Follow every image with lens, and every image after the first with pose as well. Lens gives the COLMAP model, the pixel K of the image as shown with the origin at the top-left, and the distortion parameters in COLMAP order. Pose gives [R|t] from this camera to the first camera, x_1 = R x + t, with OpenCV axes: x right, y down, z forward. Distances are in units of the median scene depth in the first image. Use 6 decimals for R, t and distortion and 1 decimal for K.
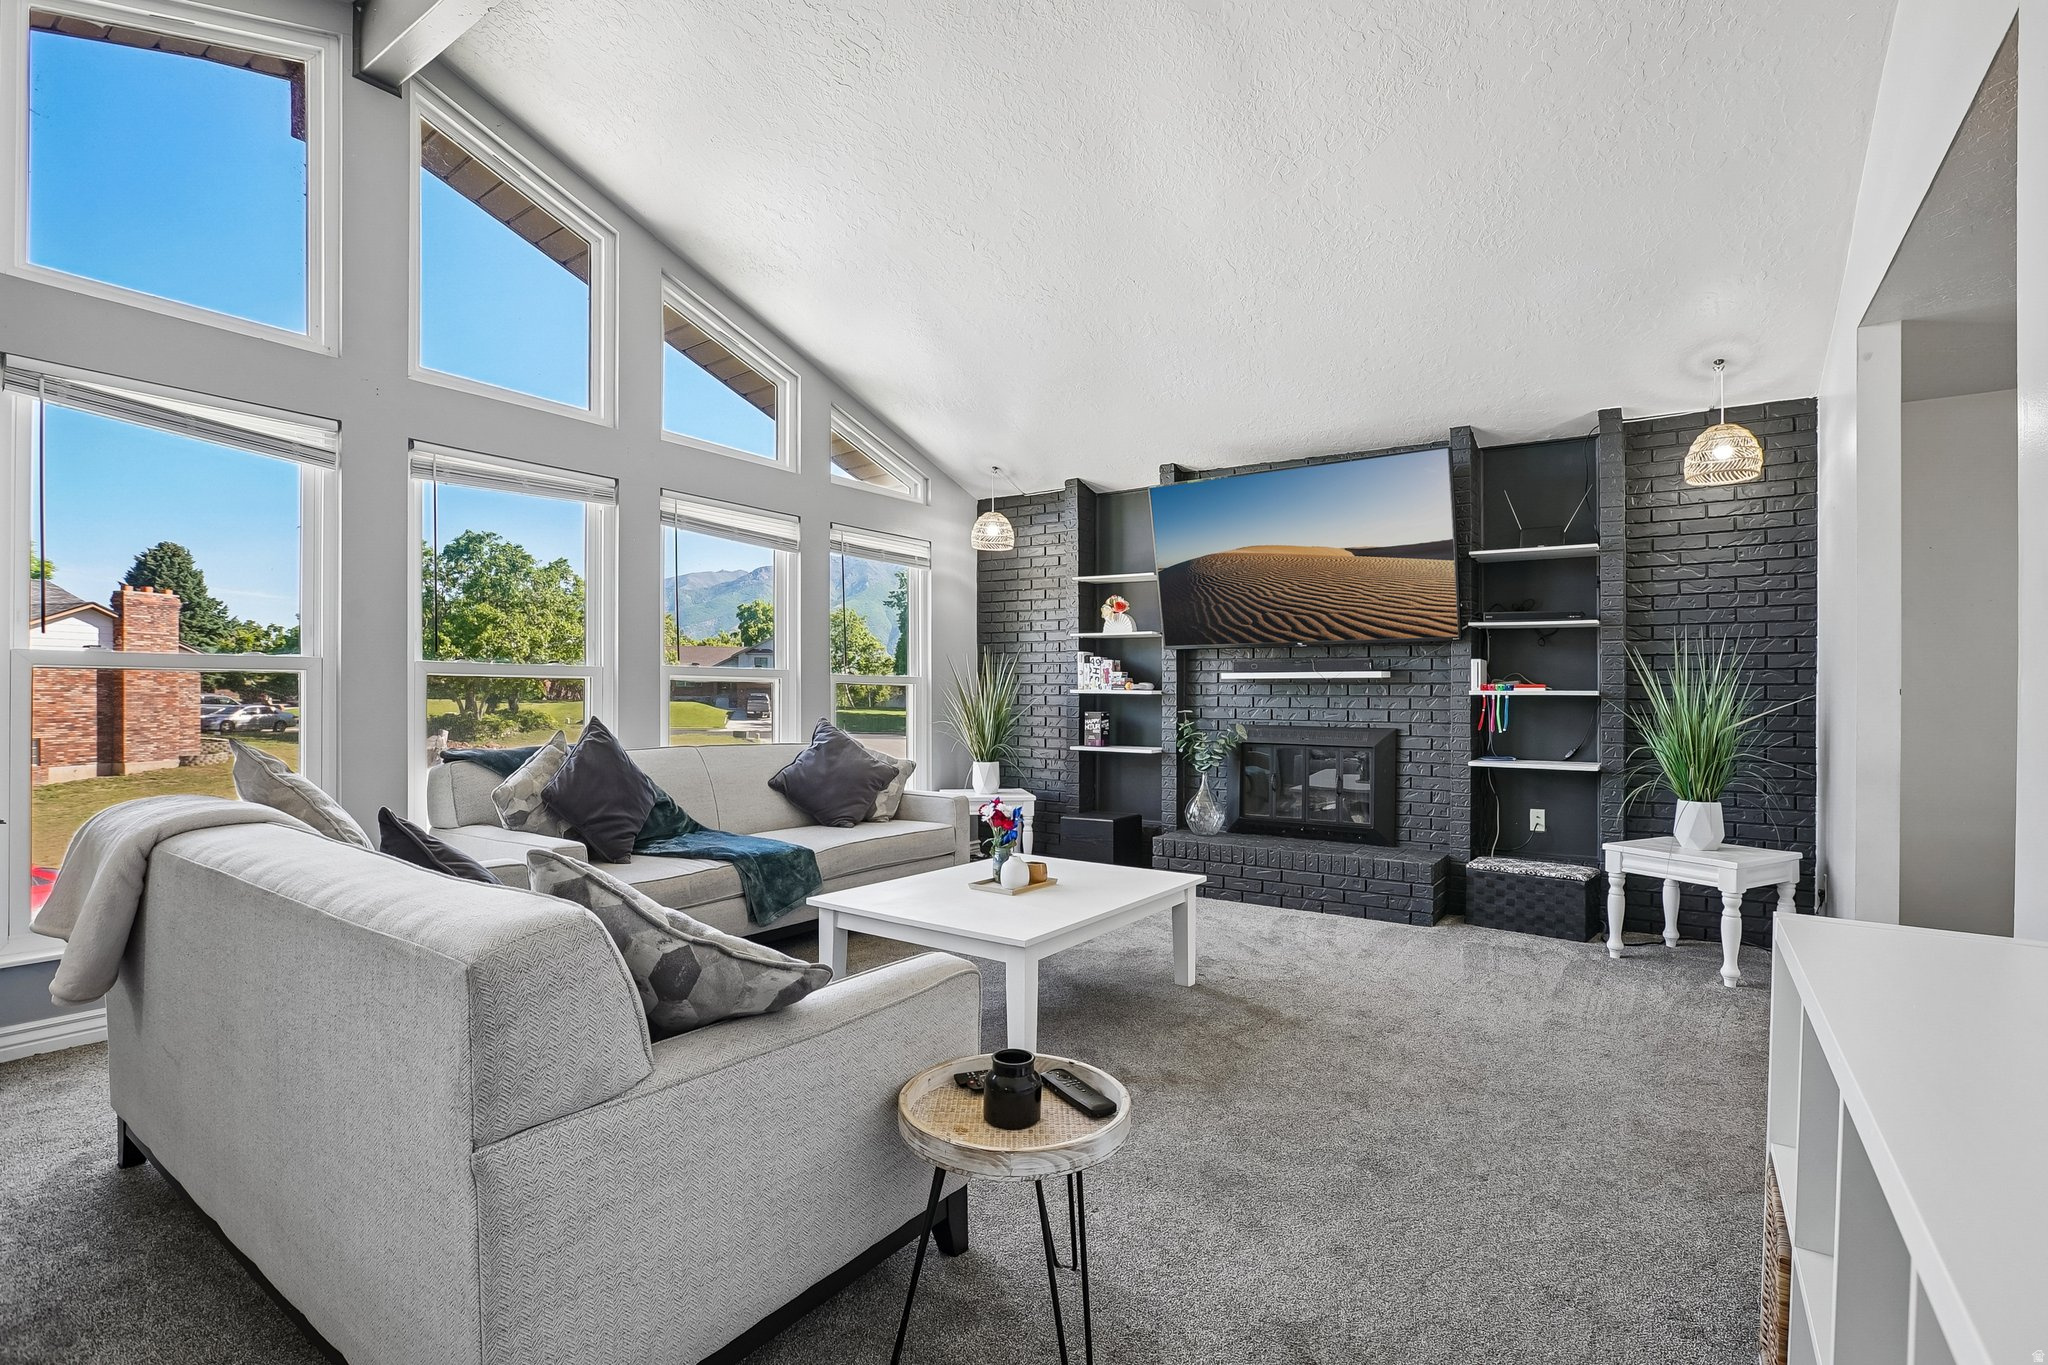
lens RADIAL K [[961.1, 0, 1032.0], [0, 961.1, 691.5], [0, 0, 1]] dist [-0.063725, 0.026209]
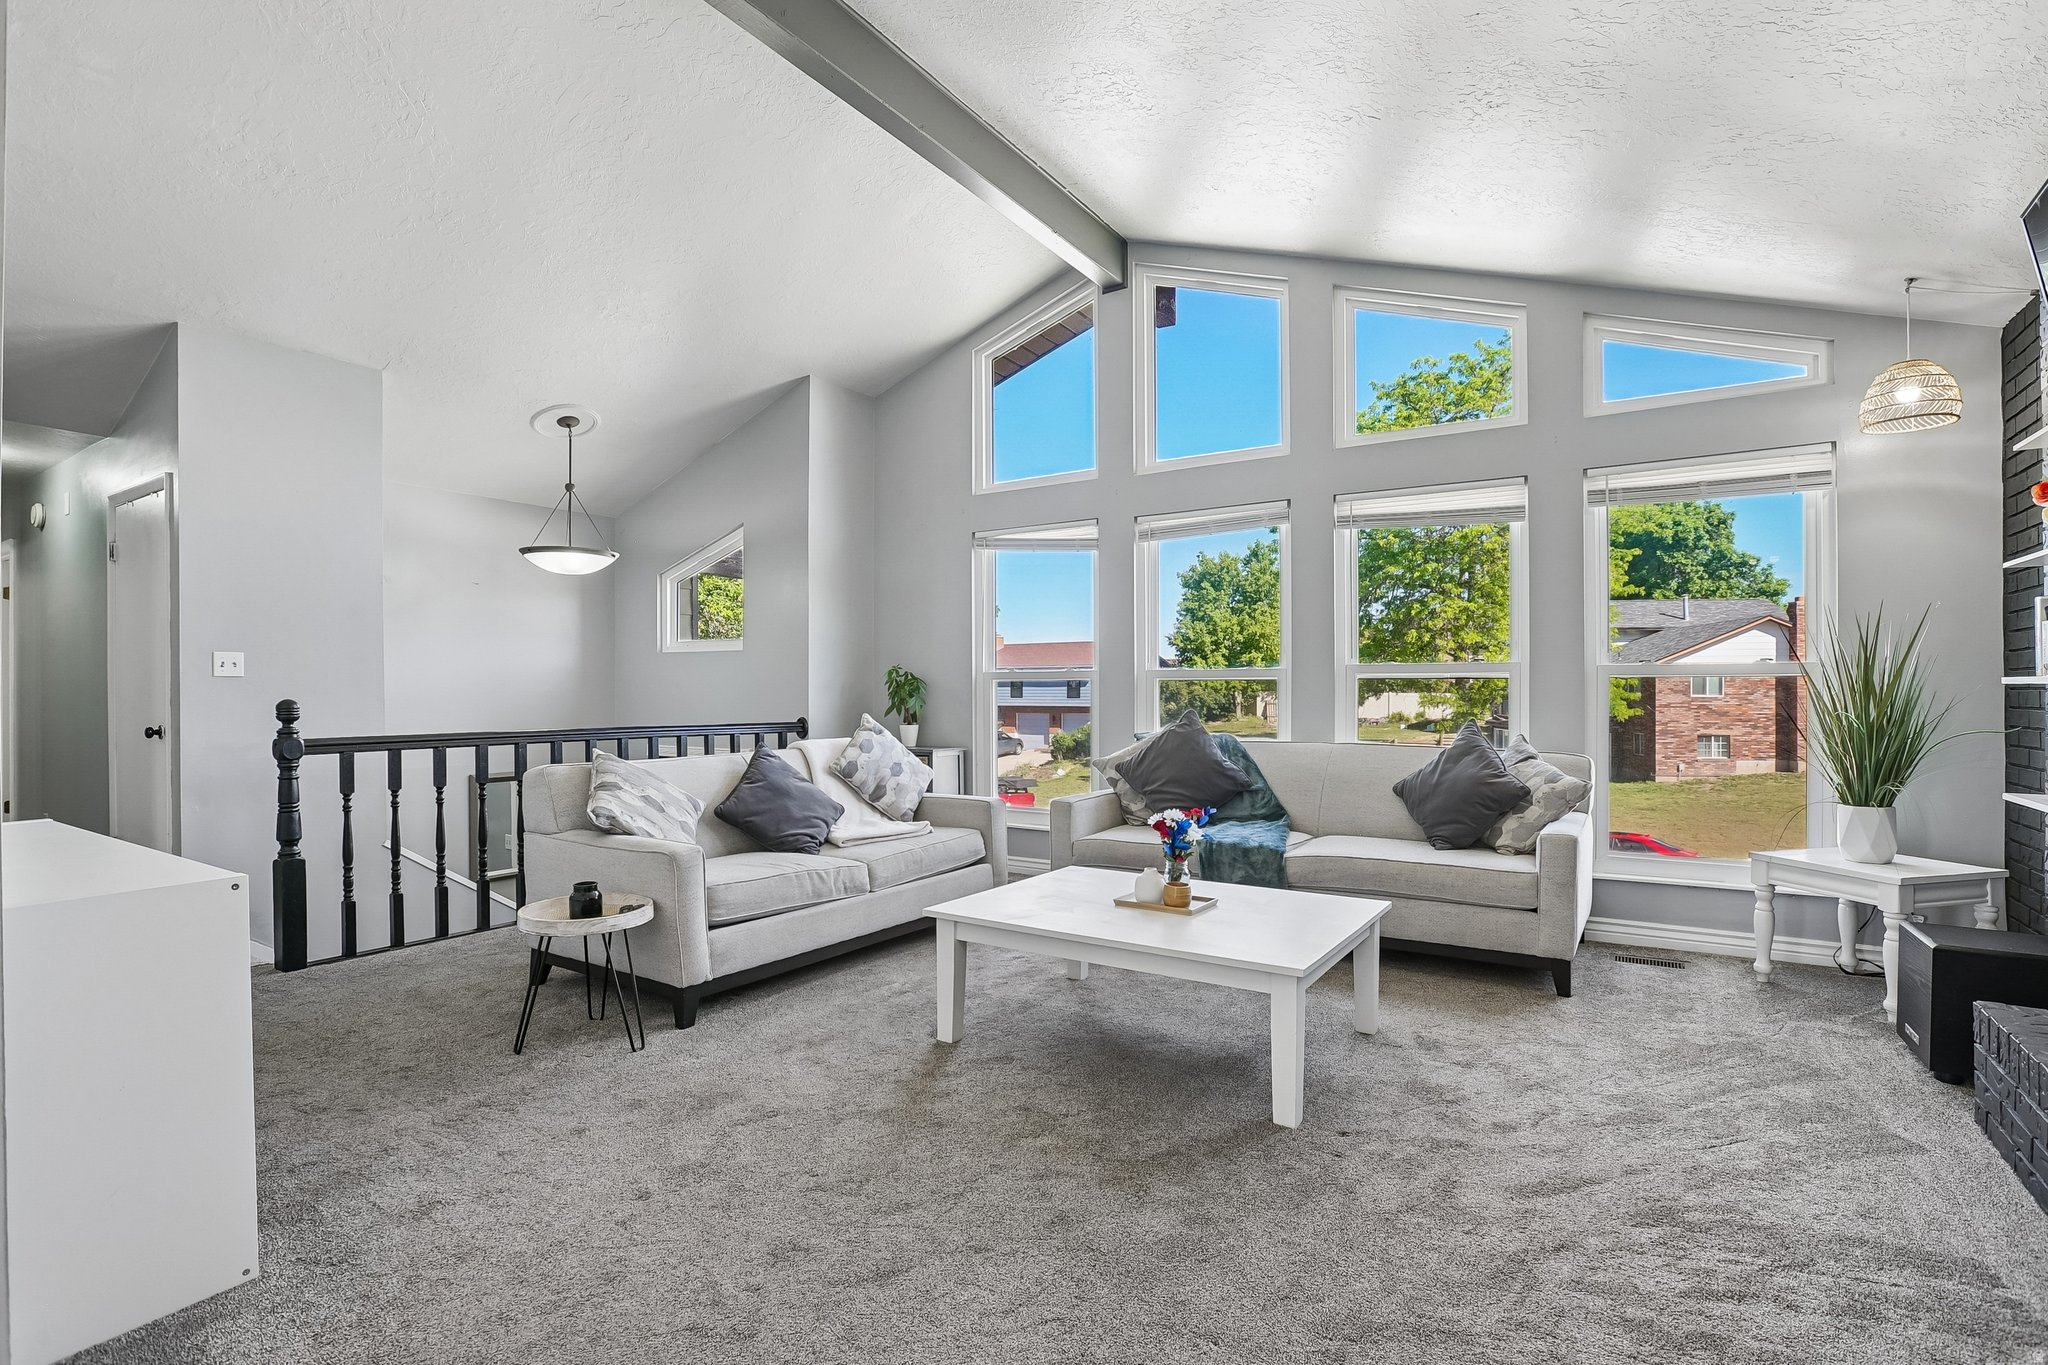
lens RADIAL K [[961.1, 0, 1032.0], [0, 961.1, 691.5], [0, 0, 1]] dist [-0.063725, 0.026209]
pose [[0.023411, -0.007611, -0.999697, 0.549268], [0.003475, 0.999966, -0.007532, 0.007657], [0.999720, -0.003298, 0.023437, 0.542655]]
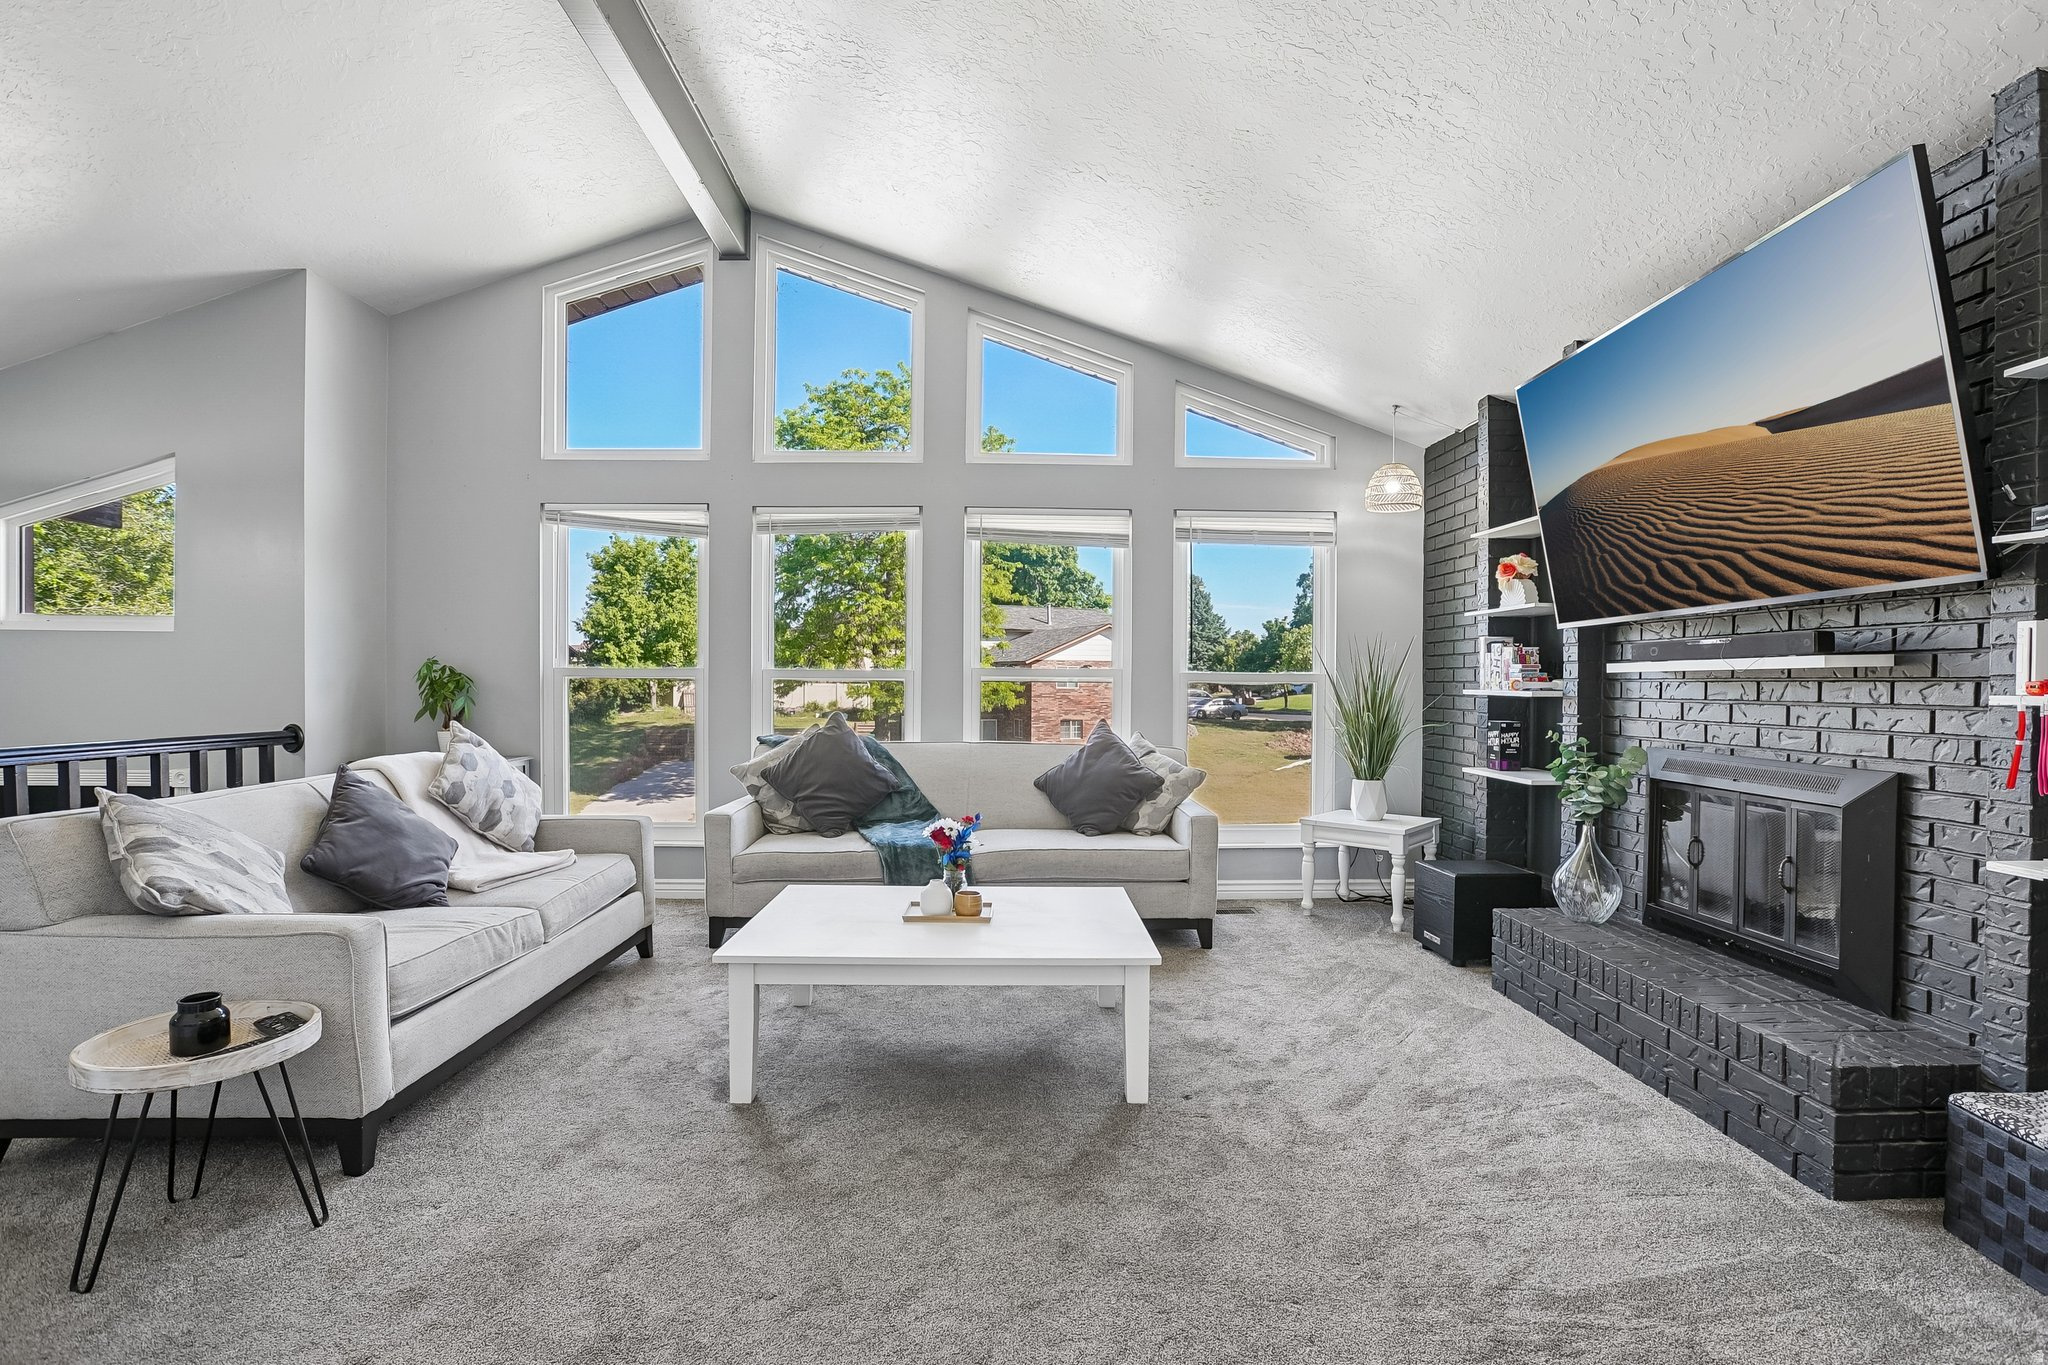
lens RADIAL K [[951.7, 0, 1030.2], [0, 951.7, 693.6], [0, 0, 1]] dist [-0.067100, 0.033398]
pose [[0.588911, 0.005606, -0.808178, 0.463029], [0.000168, 0.999975, 0.007059, -0.004257], [0.808198, -0.004293, 0.588895, 0.346729]]
